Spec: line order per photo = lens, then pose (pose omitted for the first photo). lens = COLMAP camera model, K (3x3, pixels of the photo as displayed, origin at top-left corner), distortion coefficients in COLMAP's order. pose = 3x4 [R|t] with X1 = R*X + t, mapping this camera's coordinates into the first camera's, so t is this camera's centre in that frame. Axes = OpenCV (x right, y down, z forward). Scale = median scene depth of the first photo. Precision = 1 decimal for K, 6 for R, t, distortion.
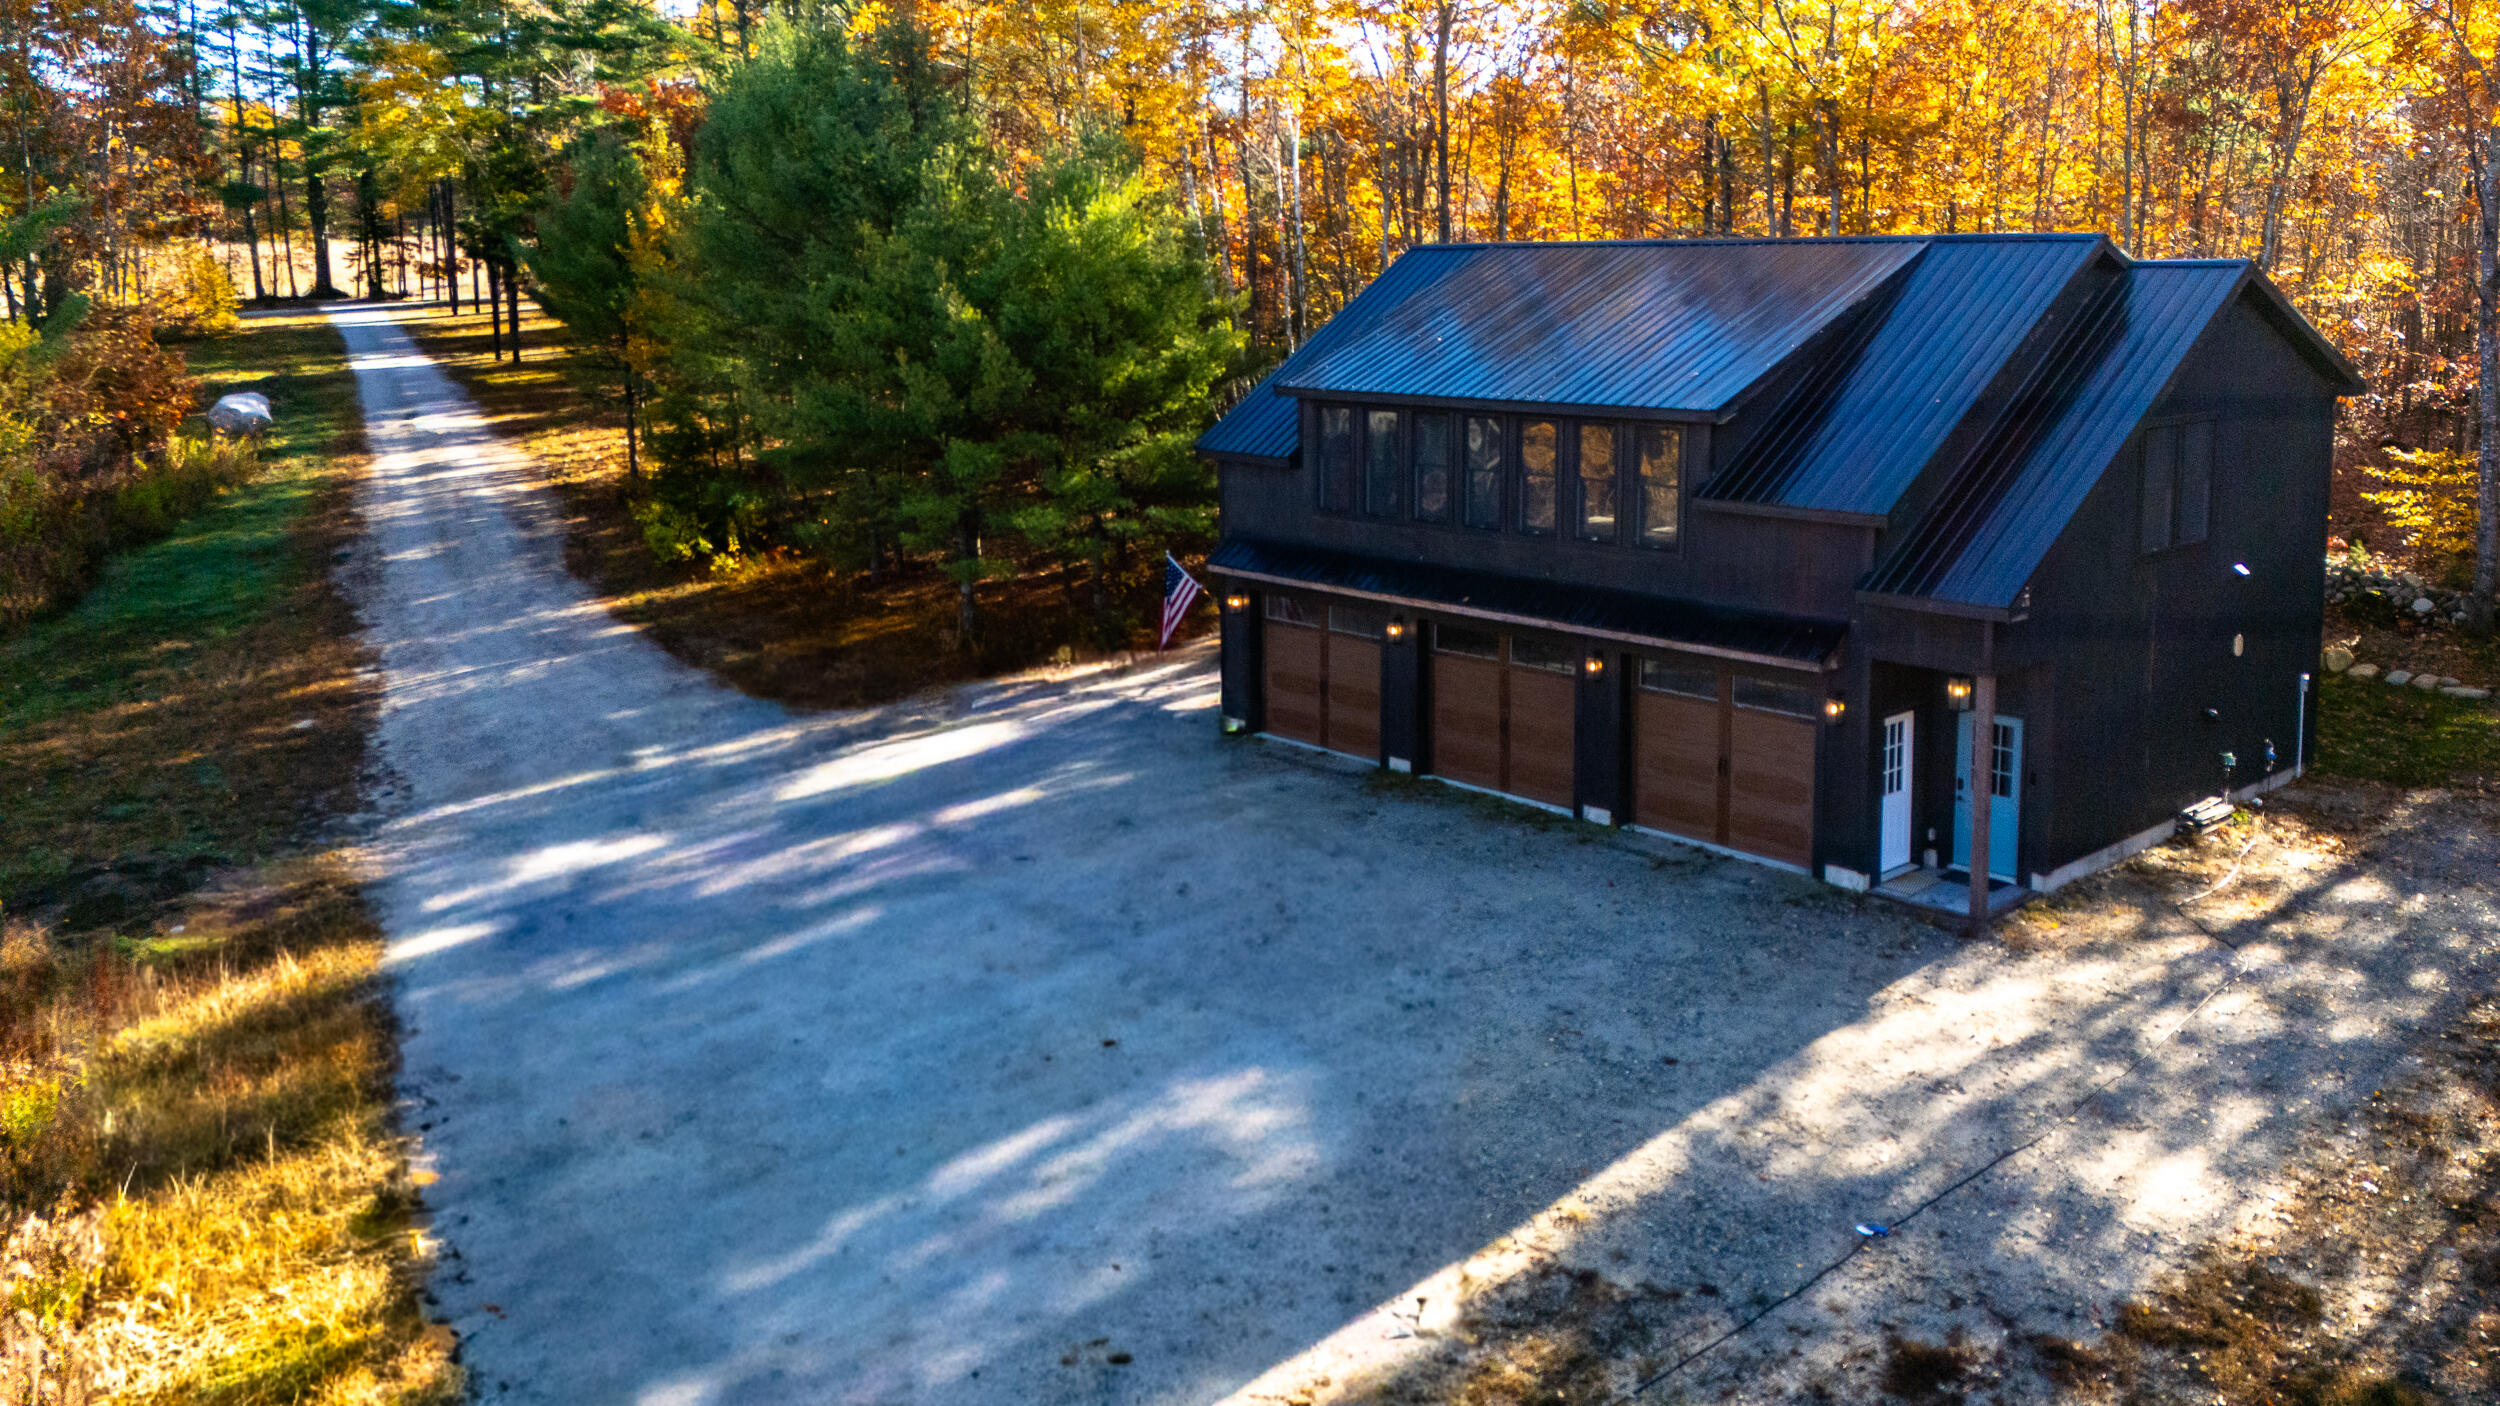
lens RADIAL K [[1772.2, 0, 1250.0], [0, 1772.2, 703.0], [0, 0, 1]] dist [0.117521, -0.141556]
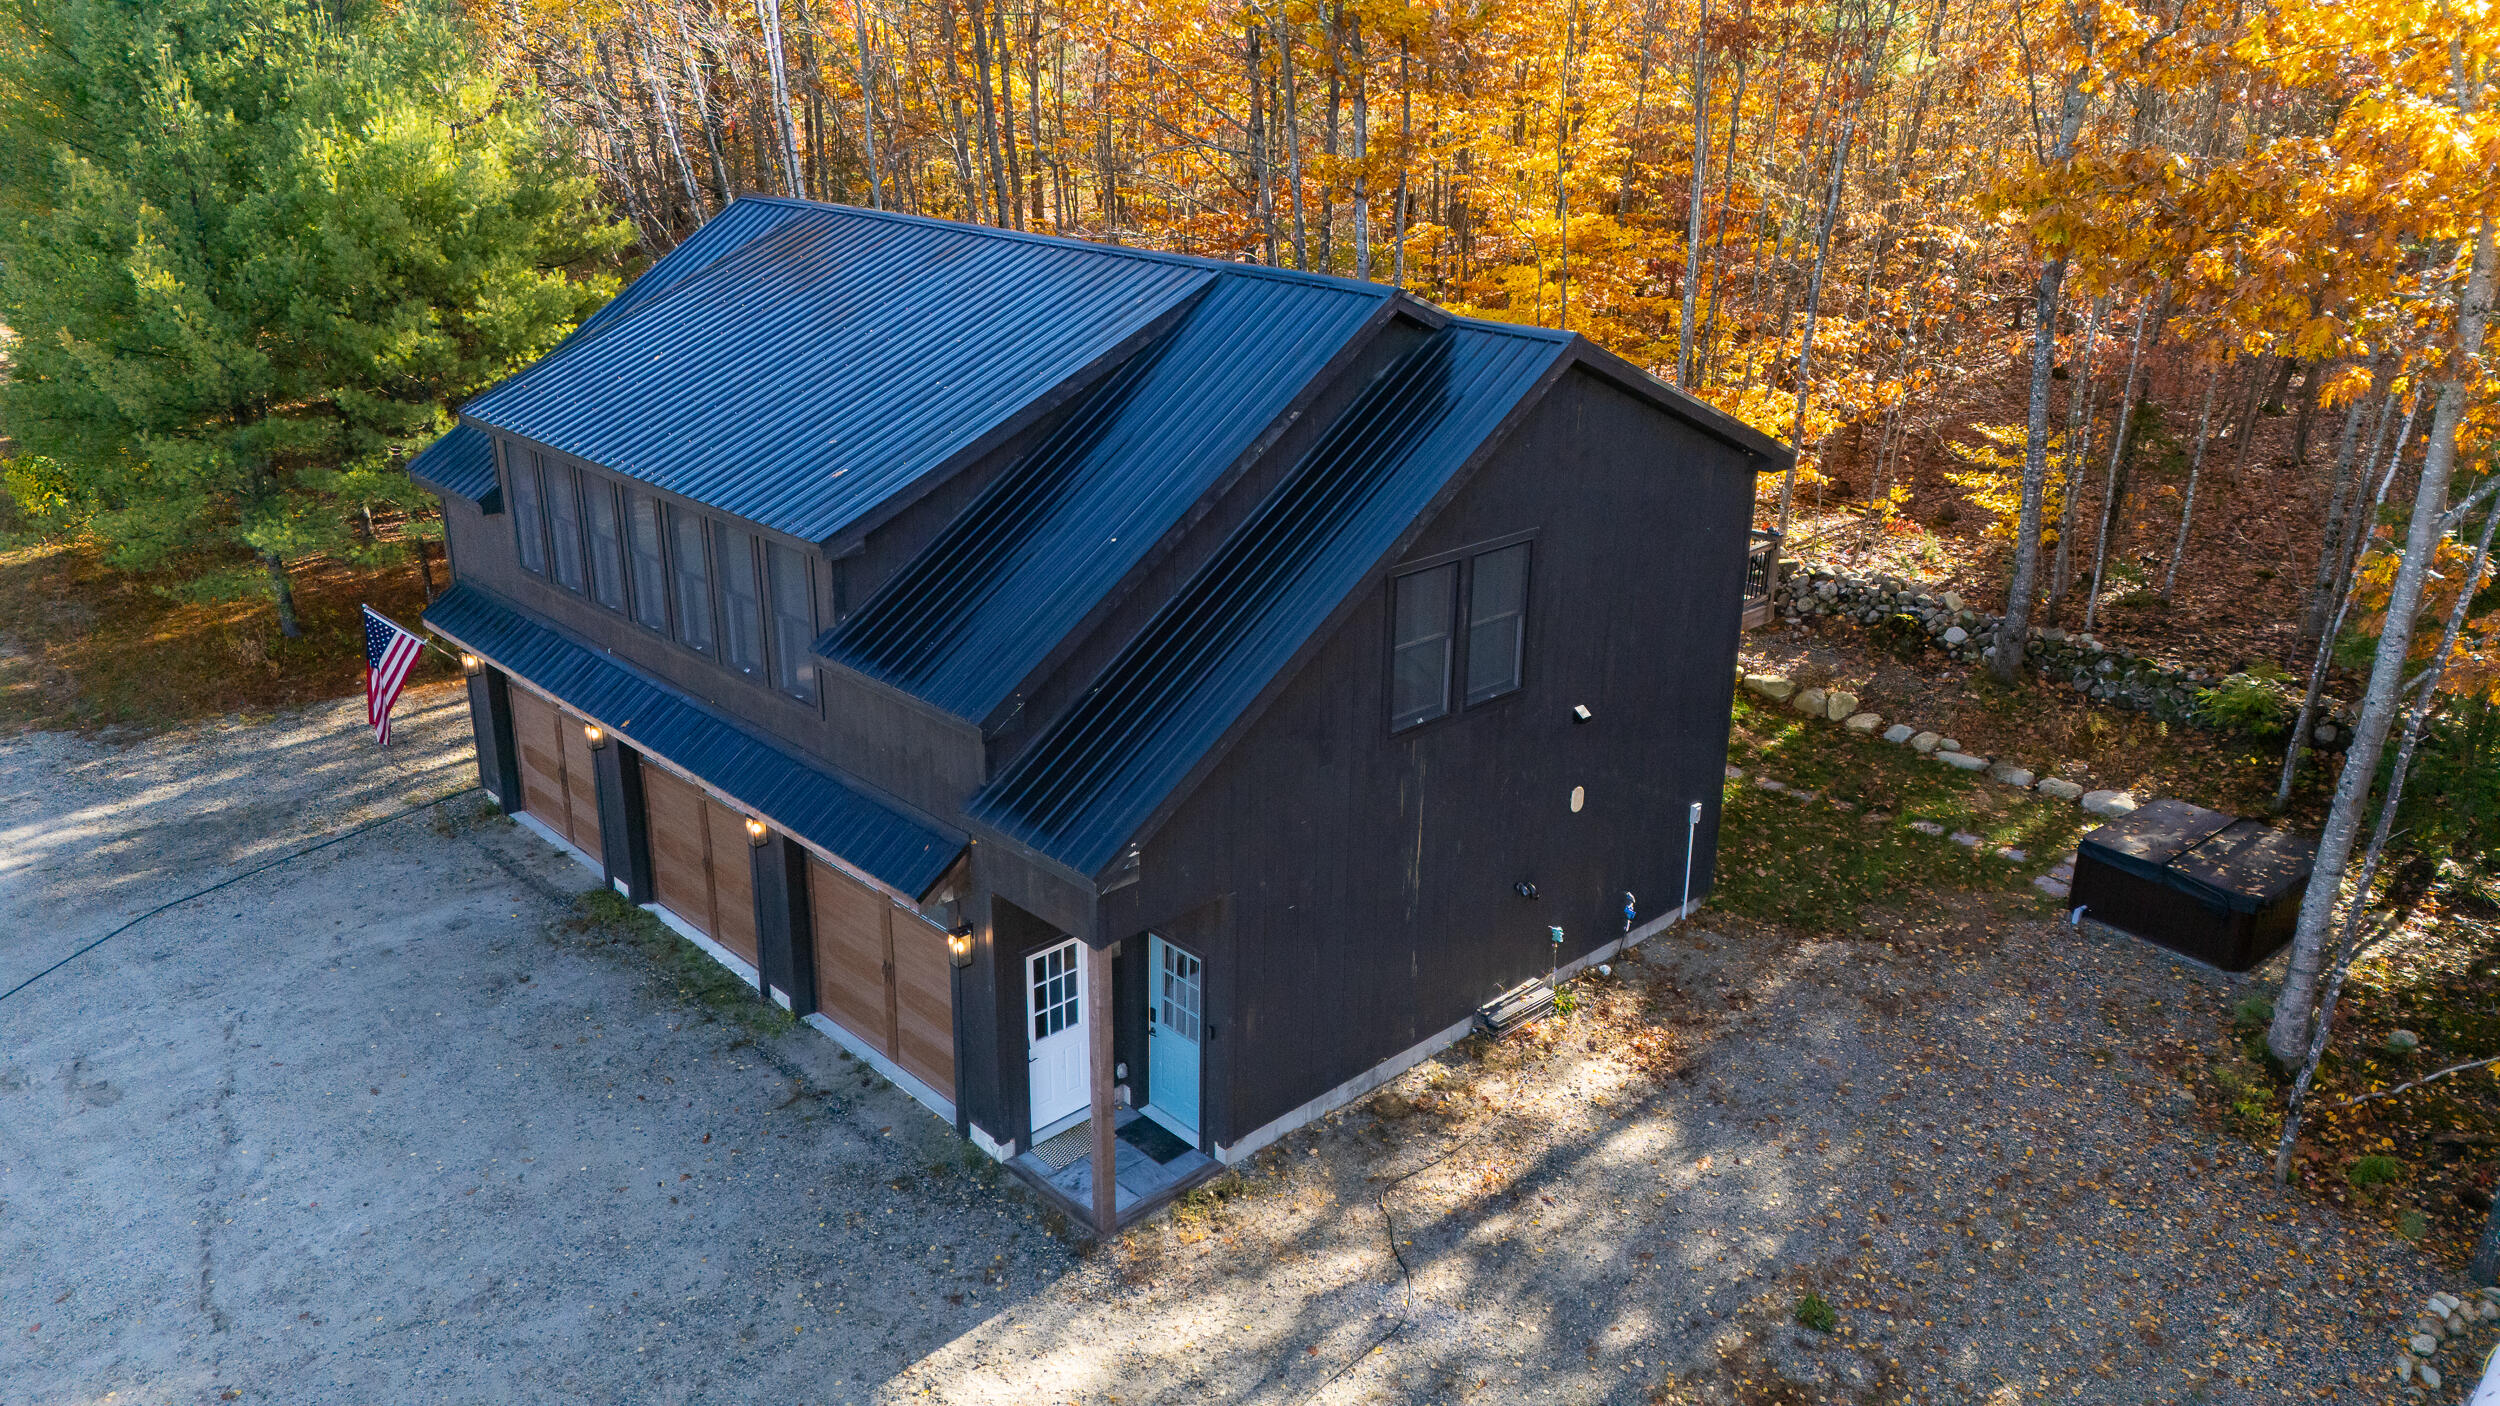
lens RADIAL K [[1633.6, 0, 1250.0], [0, 1633.6, 703.0], [0, 0, 1]] dist [-0.003025, -0.000426]
pose [[0.999797, 0.017921, 0.009214, 0.393508], [-0.019216, 0.985579, 0.168122, -0.195664], [-0.006068, -0.168265, 0.985723, 0.286413]]
